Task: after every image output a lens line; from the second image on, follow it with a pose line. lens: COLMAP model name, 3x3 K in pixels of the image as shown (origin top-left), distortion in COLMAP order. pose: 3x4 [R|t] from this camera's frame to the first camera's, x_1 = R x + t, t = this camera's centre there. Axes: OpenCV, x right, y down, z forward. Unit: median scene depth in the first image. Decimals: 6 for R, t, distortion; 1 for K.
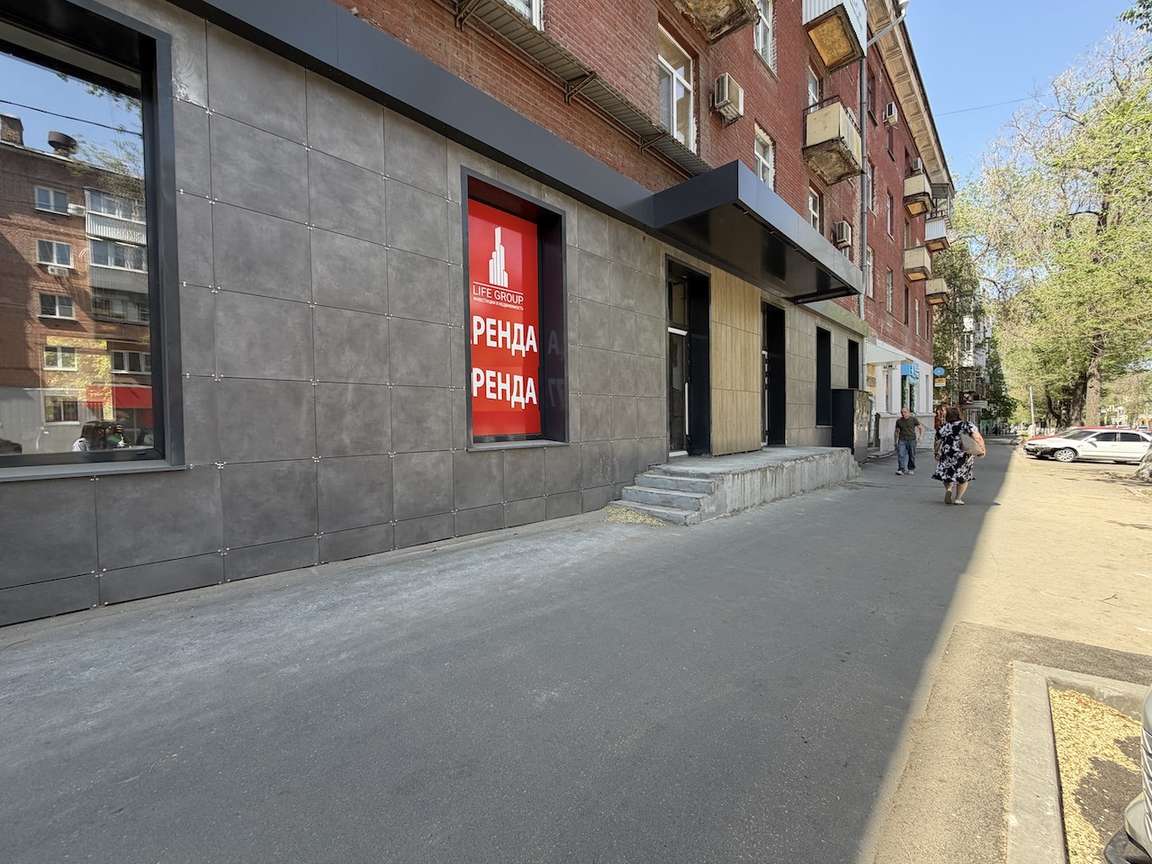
lens RADIAL K [[459.0, 0, 582.0], [0, 459.0, 427.9], [0, 0, 1]] dist [-0.000744, 0.000057]
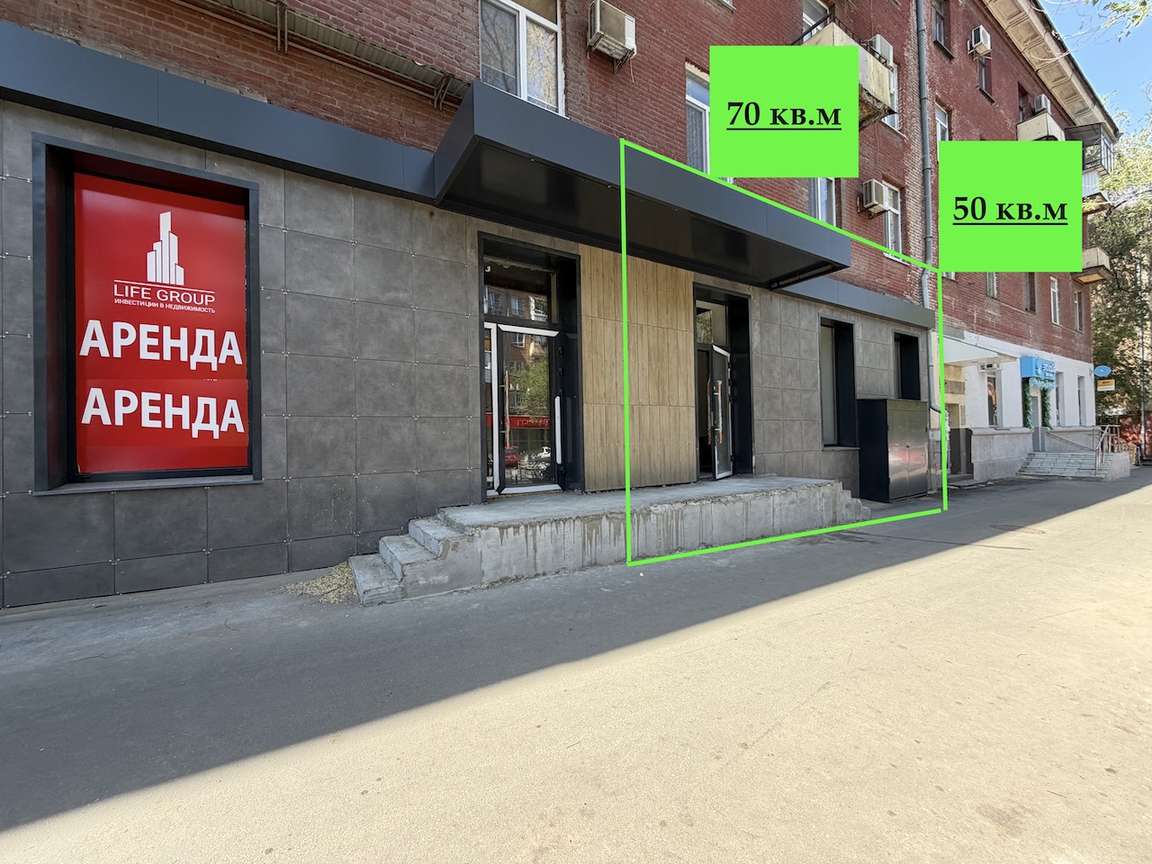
lens RADIAL K [[459.0, 0, 574.6], [0, 459.0, 428.4], [0, 0, 1]] dist [-0.000744, 0.000057]
pose [[0.970642, -0.010500, -0.240299, 0.555817], [0.002042, 0.999370, -0.035419, -0.021421], [0.240519, 0.033888, 0.970053, 0.318124]]
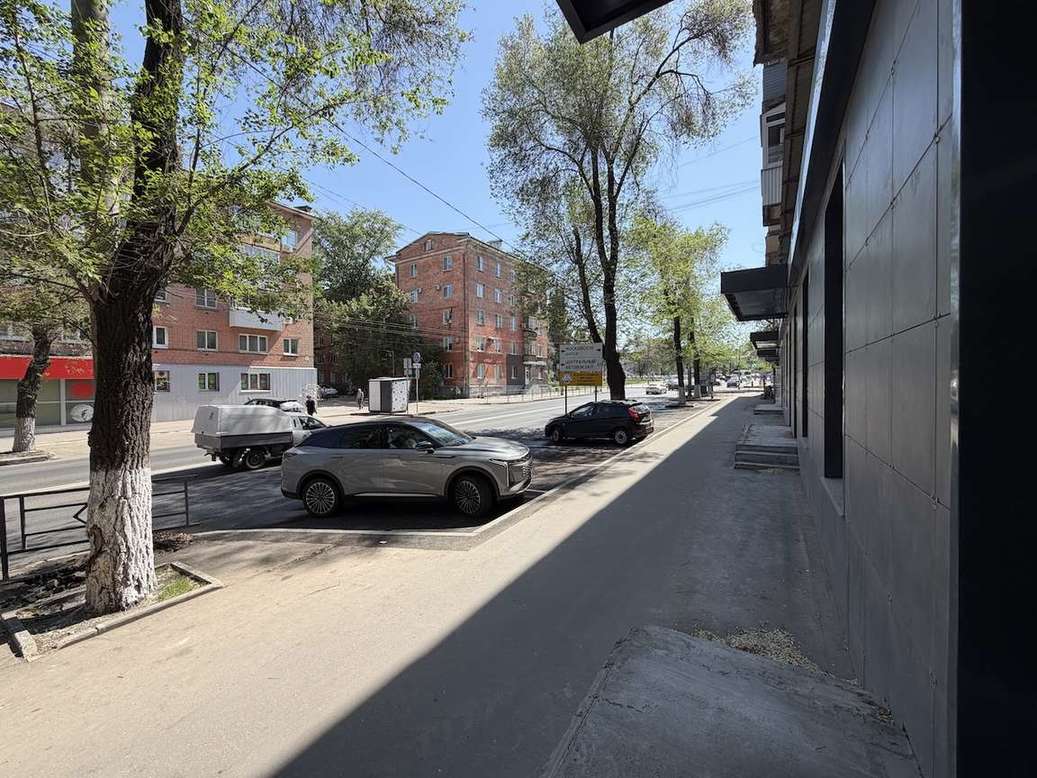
lens RADIAL K [[413.2, 0, 518.5], [0, 413.2, 390.2], [0, 0, 1]] dist [-0.000744, 0.000057]
pose [[-0.976138, 0.026075, -0.215582, 0.431223], [0.018211, 0.999097, 0.038386, -0.136460], [0.216388, 0.033544, -0.975731, 1.201555]]
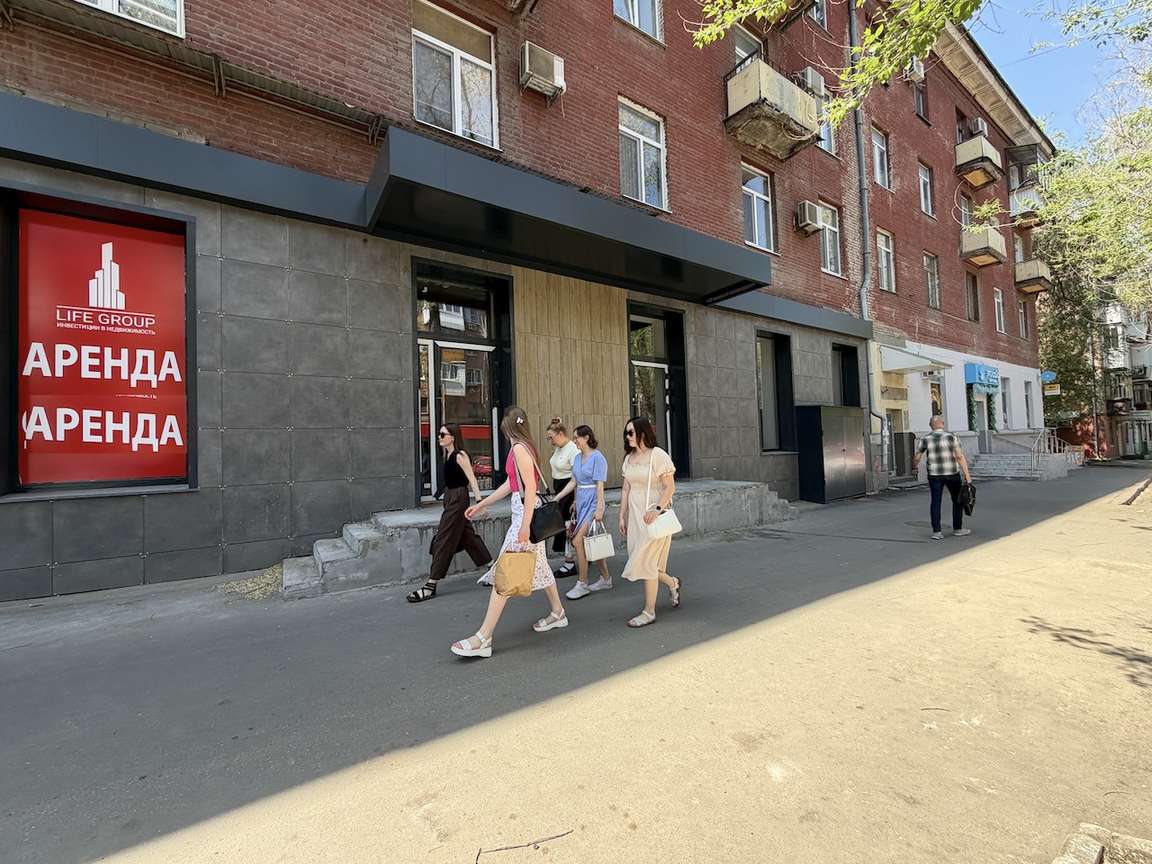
lens RADIAL K [[459.0, 0, 573.0], [0, 459.0, 428.7], [0, 0, 1]] dist [-0.000744, 0.000057]
pose [[0.976409, -0.027767, -0.214137, 0.681464], [0.016403, 0.998370, -0.054661, -0.015774], [0.215306, 0.049859, 0.975273, 0.279065]]
